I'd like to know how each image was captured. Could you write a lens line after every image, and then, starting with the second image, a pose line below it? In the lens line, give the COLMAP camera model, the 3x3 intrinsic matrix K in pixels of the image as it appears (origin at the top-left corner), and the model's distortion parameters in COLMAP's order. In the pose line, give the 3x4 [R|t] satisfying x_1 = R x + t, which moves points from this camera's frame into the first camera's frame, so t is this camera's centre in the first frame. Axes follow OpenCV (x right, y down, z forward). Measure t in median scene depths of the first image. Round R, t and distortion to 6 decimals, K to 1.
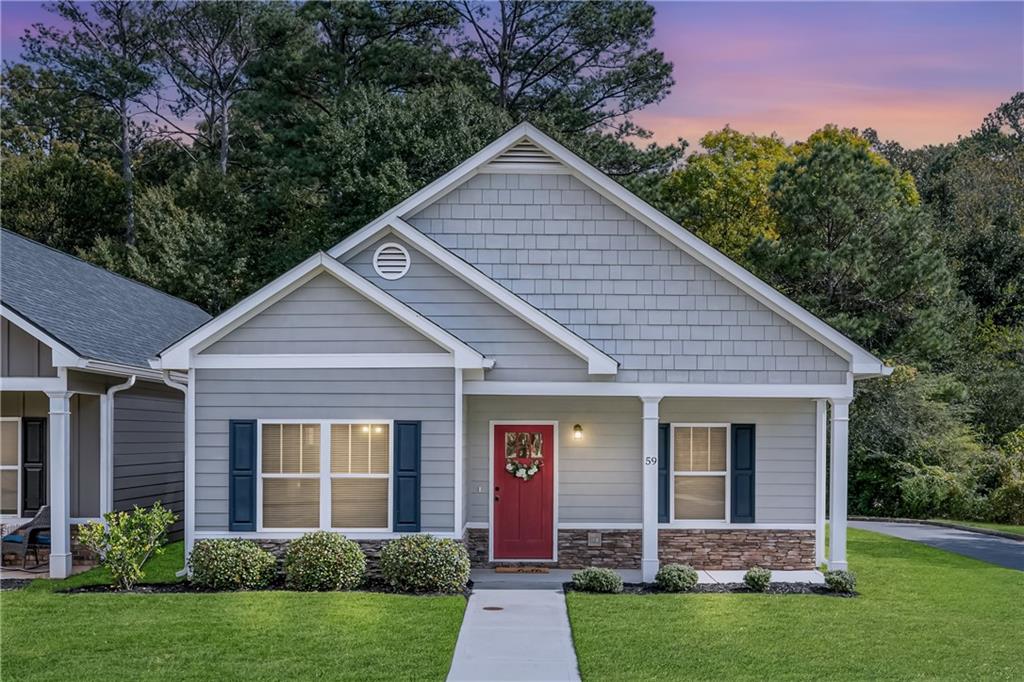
lens RADIAL K [[941.2, 0, 511.7], [0, 941.2, 348.1], [0, 0, 1]] dist [0.001408, 0.000000]
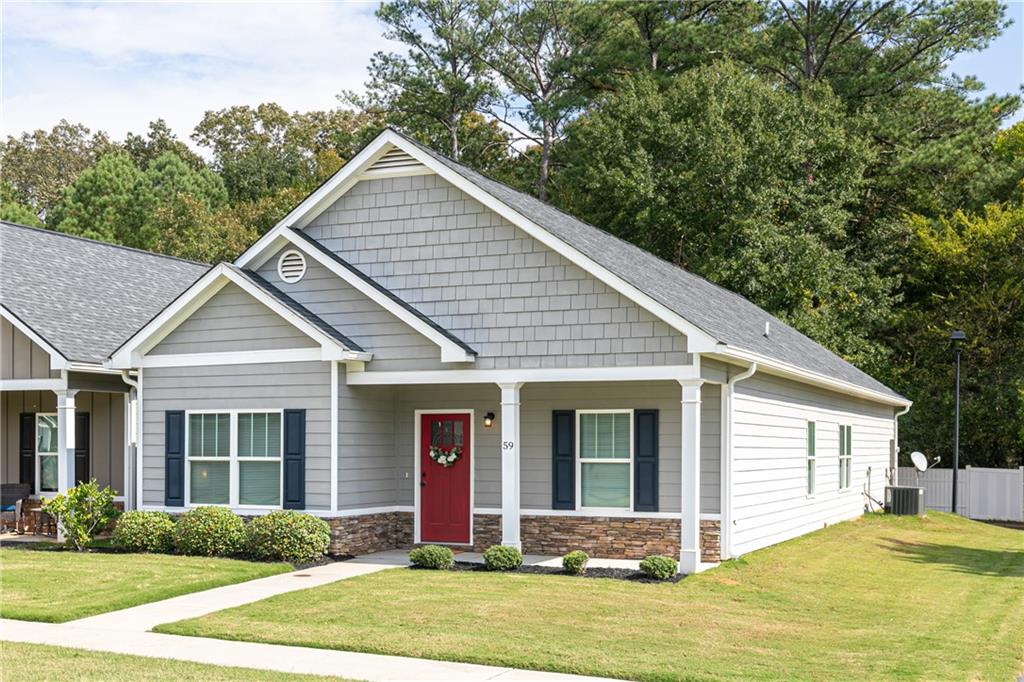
lens RADIAL K [[1004.2, 0, 512.3], [0, 1004.2, 335.2], [0, 0, 1]] dist [-0.002581, 0.000000]
pose [[0.936173, -0.040030, -0.349254, 0.531771], [0.035260, 0.999178, -0.020007, 0.021819], [0.349768, 0.006415, 0.936814, -0.020838]]
